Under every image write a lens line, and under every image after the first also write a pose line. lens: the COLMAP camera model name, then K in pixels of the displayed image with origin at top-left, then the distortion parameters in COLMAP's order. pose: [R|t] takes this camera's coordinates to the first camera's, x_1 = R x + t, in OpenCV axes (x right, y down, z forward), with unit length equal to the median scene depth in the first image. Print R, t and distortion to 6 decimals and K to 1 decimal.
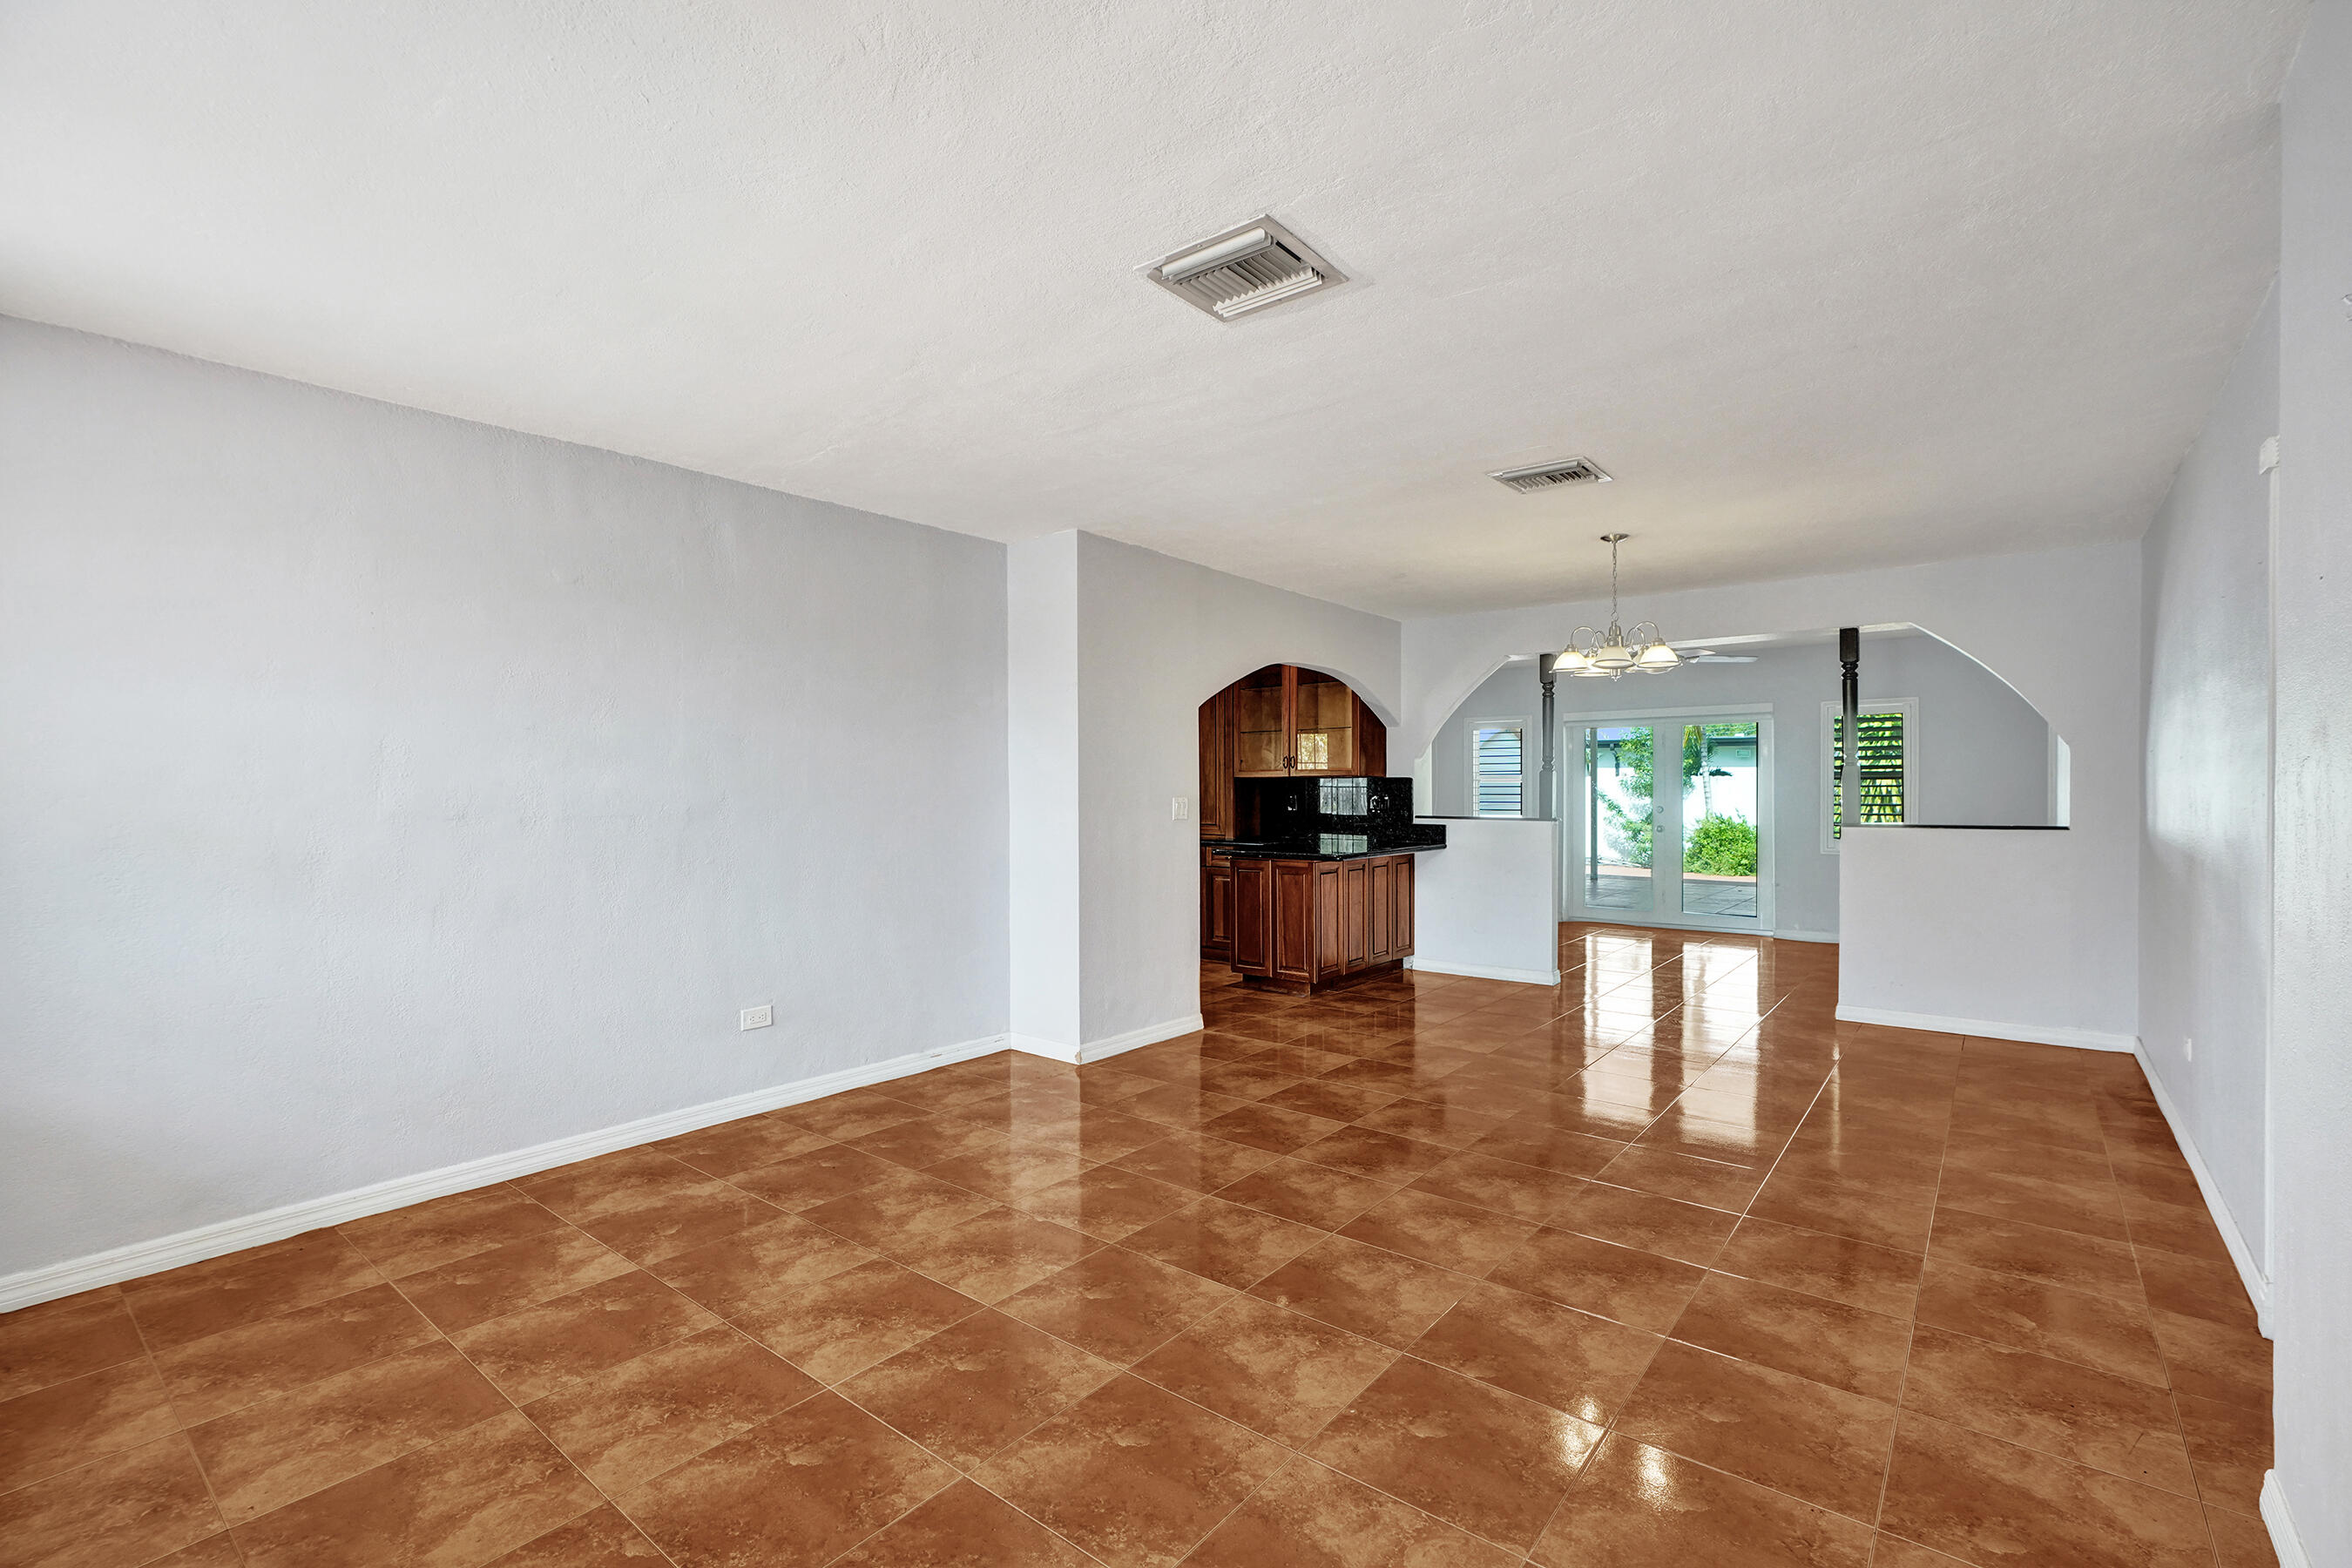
lens RADIAL K [[1073.6, 0, 1158.9], [0, 1073.6, 778.8], [0, 0, 1]] dist [-0.003296, 0.006385]
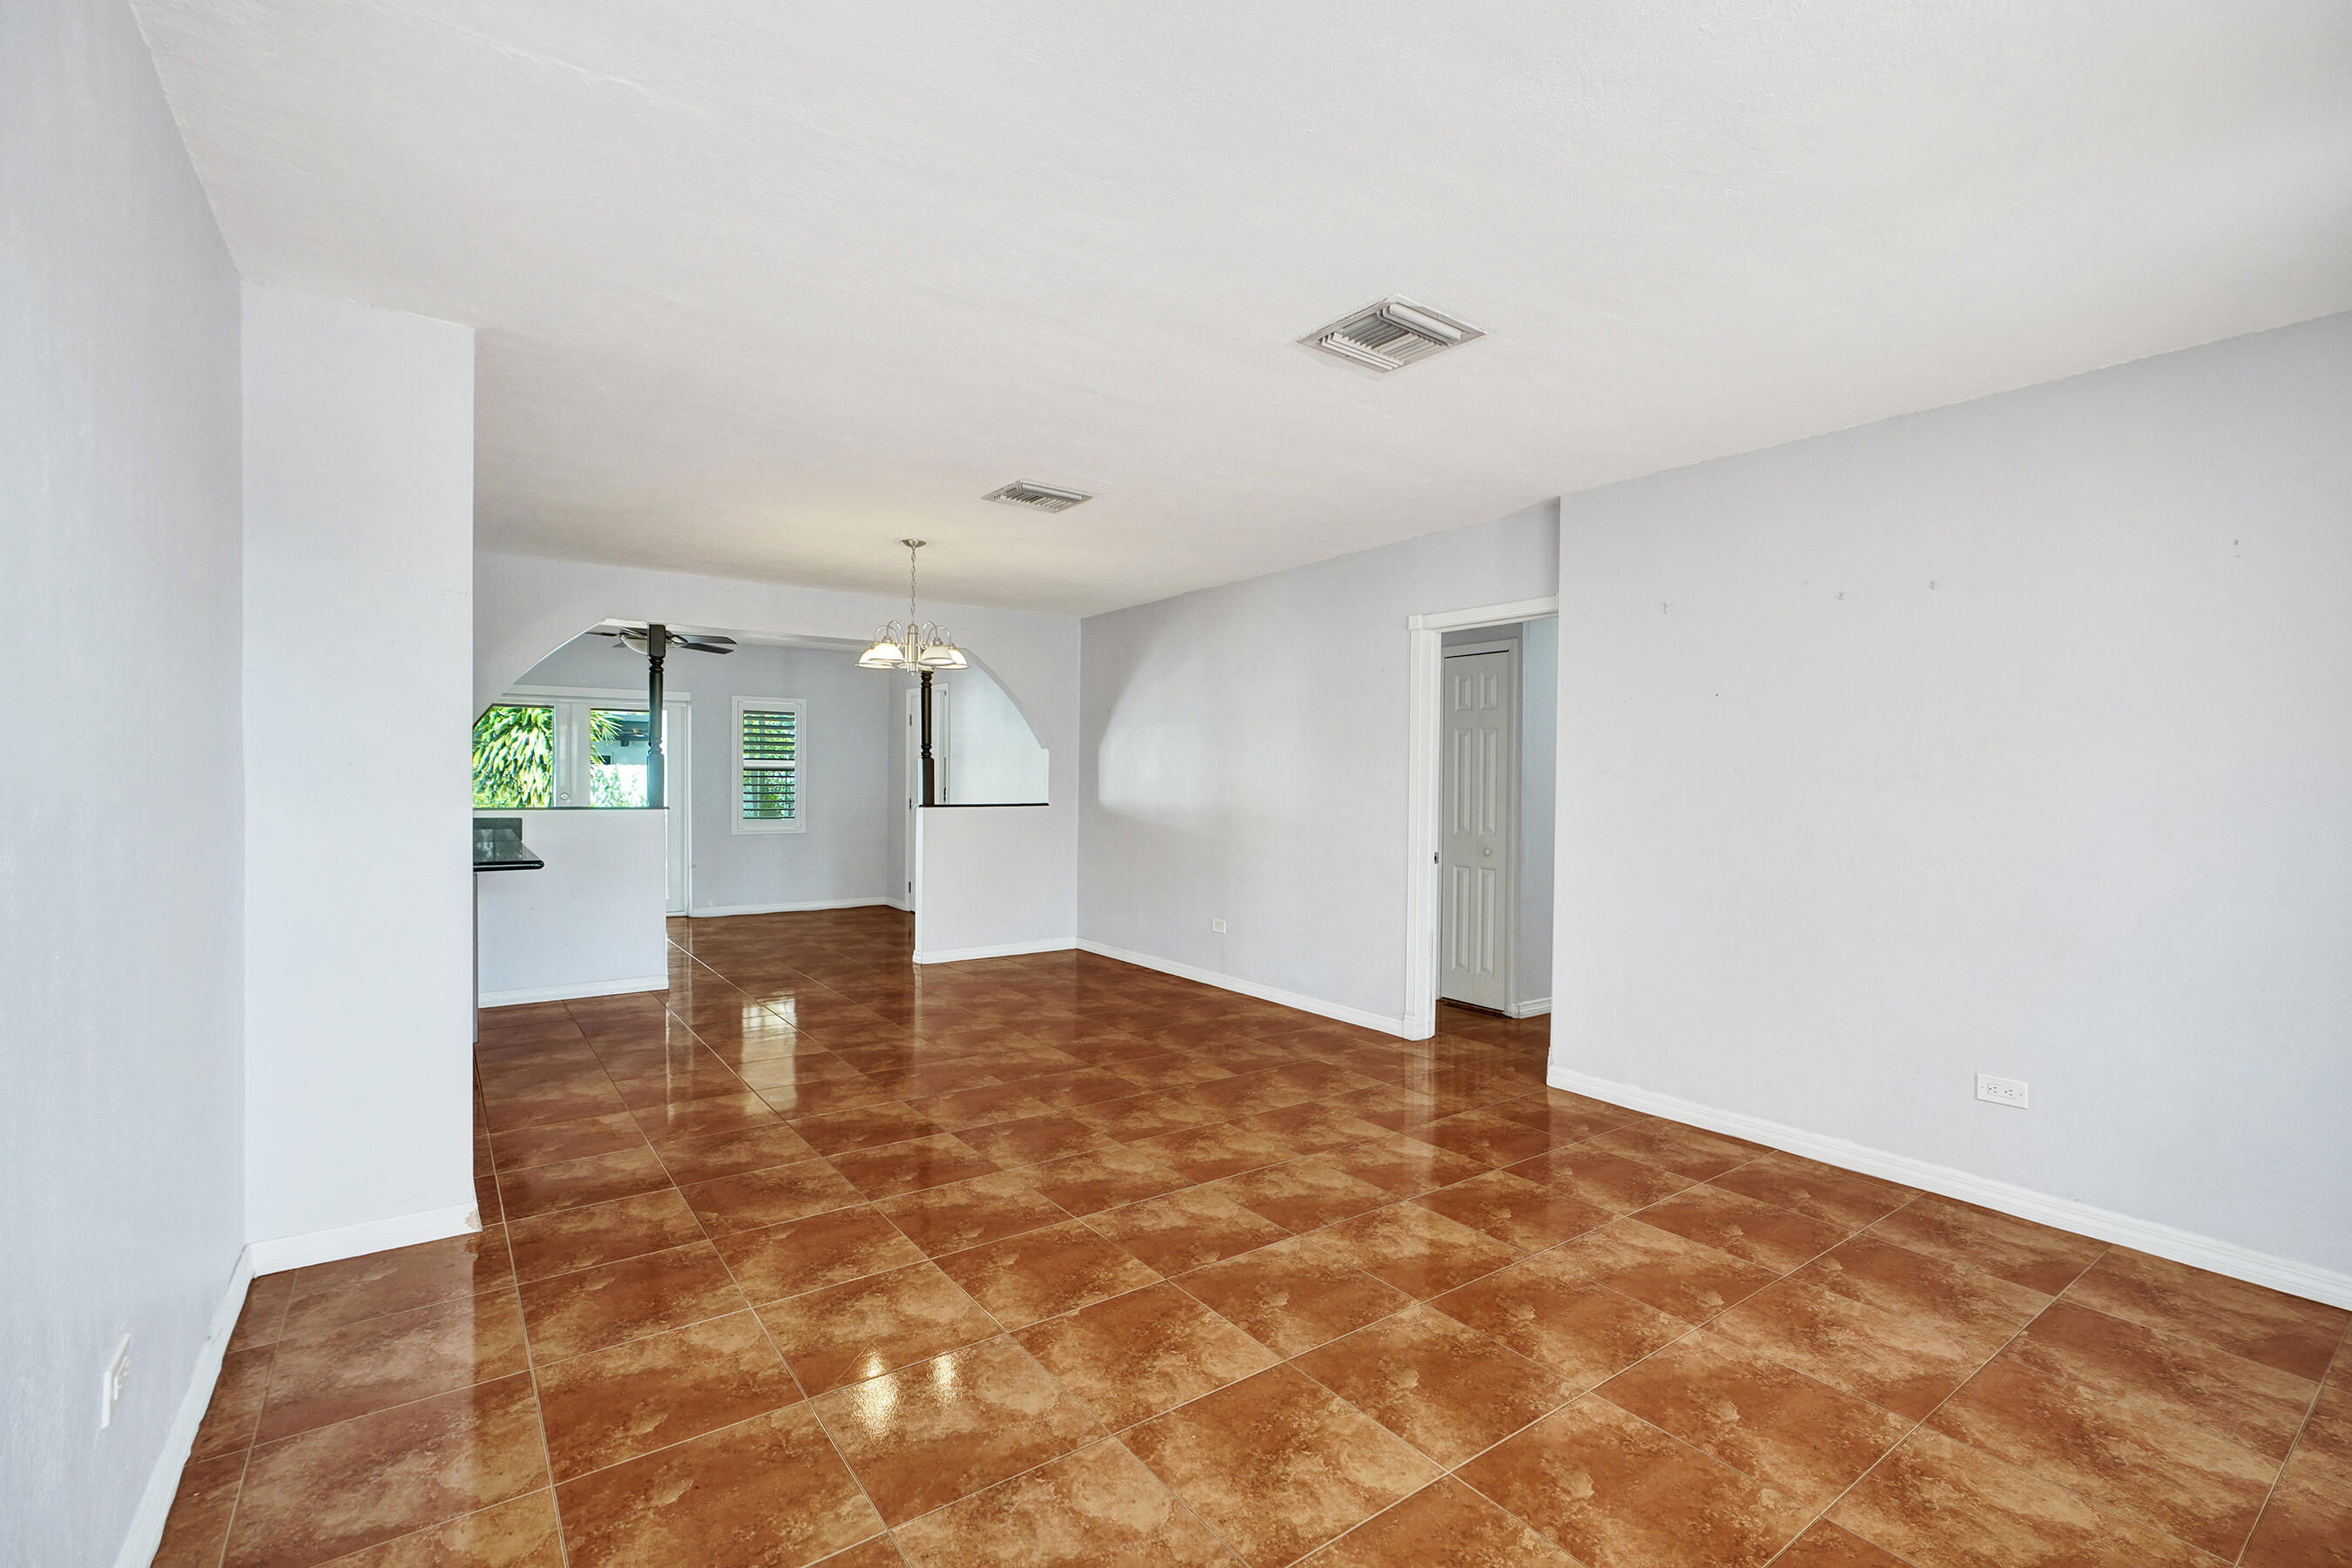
lens RADIAL K [[1073.6, 0, 1198.2], [0, 1073.6, 773.7], [0, 0, 1]] dist [-0.003296, 0.006385]
pose [[0.223308, 0.007479, 0.974719, -0.678624], [-0.020145, 0.999792, -0.003056, 0.006370], [-0.974540, -0.018953, 0.223413, 0.572332]]
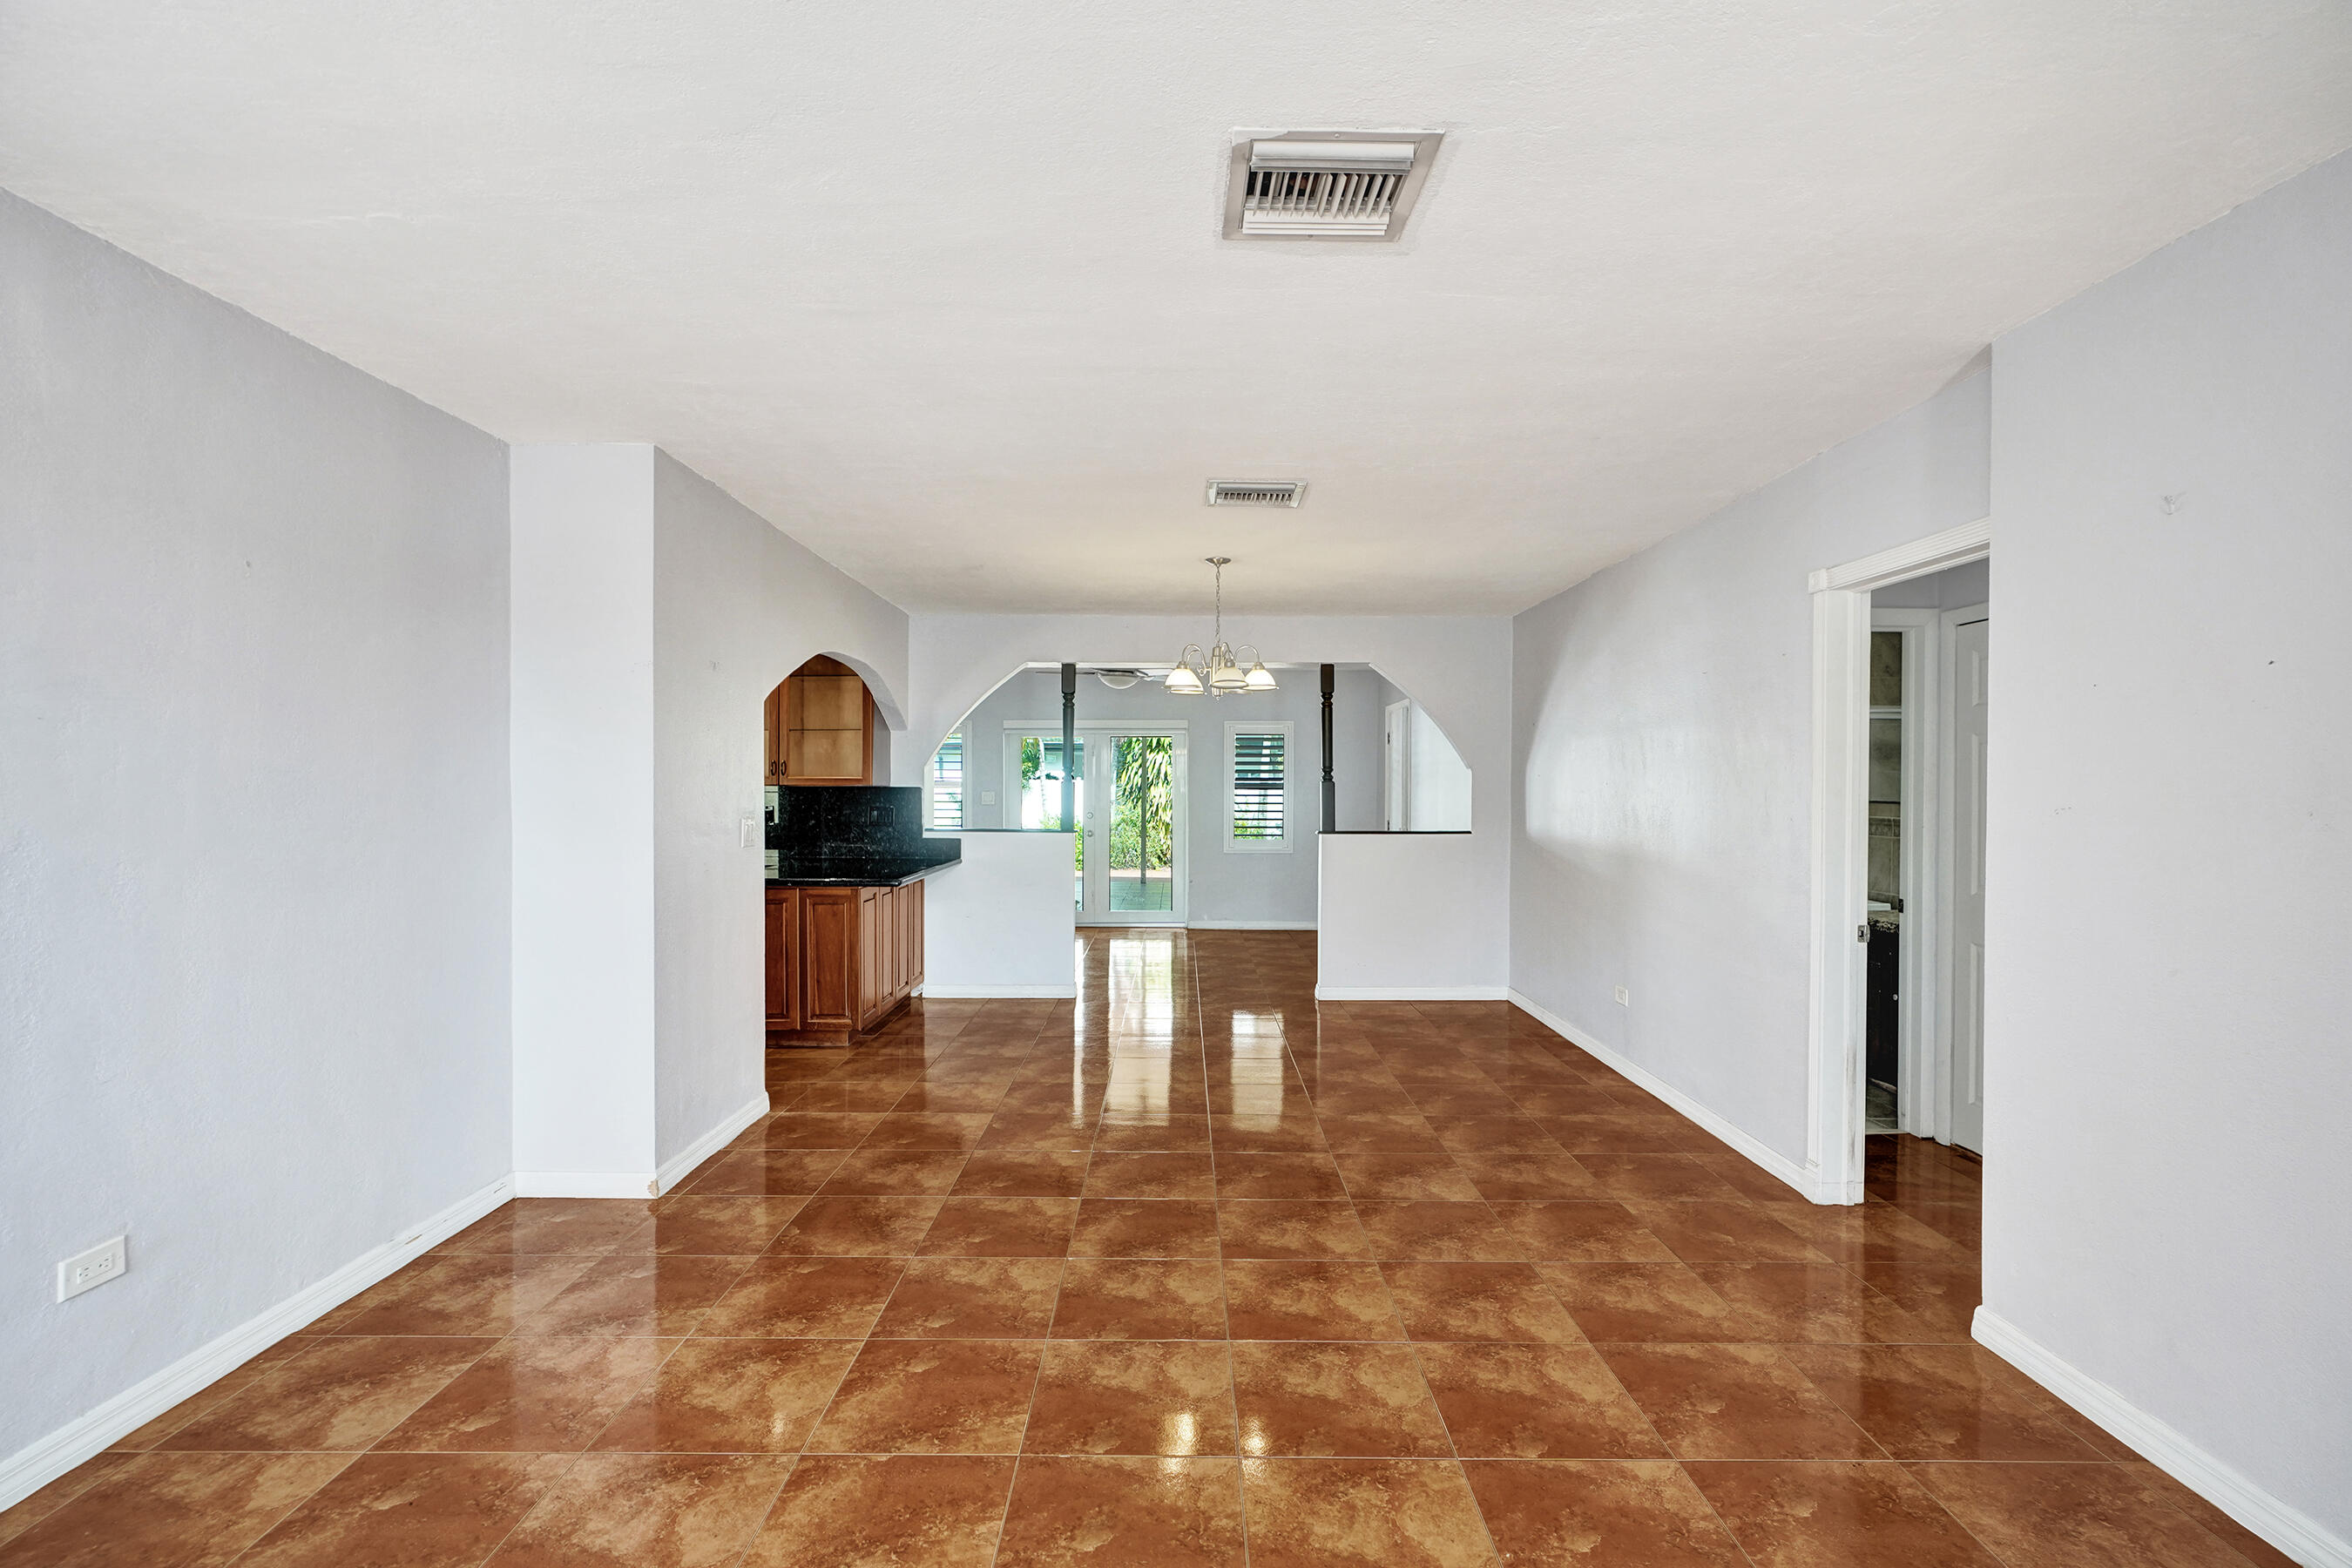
lens RADIAL K [[1073.6, 0, 1178.3], [0, 1073.6, 785.2], [0, 0, 1]] dist [-0.003296, 0.006385]
pose [[0.768274, 0.003255, 0.640113, -0.315331], [-0.010200, 0.999922, 0.007157, -0.020205], [-0.640040, -0.012028, 0.768248, 0.276822]]
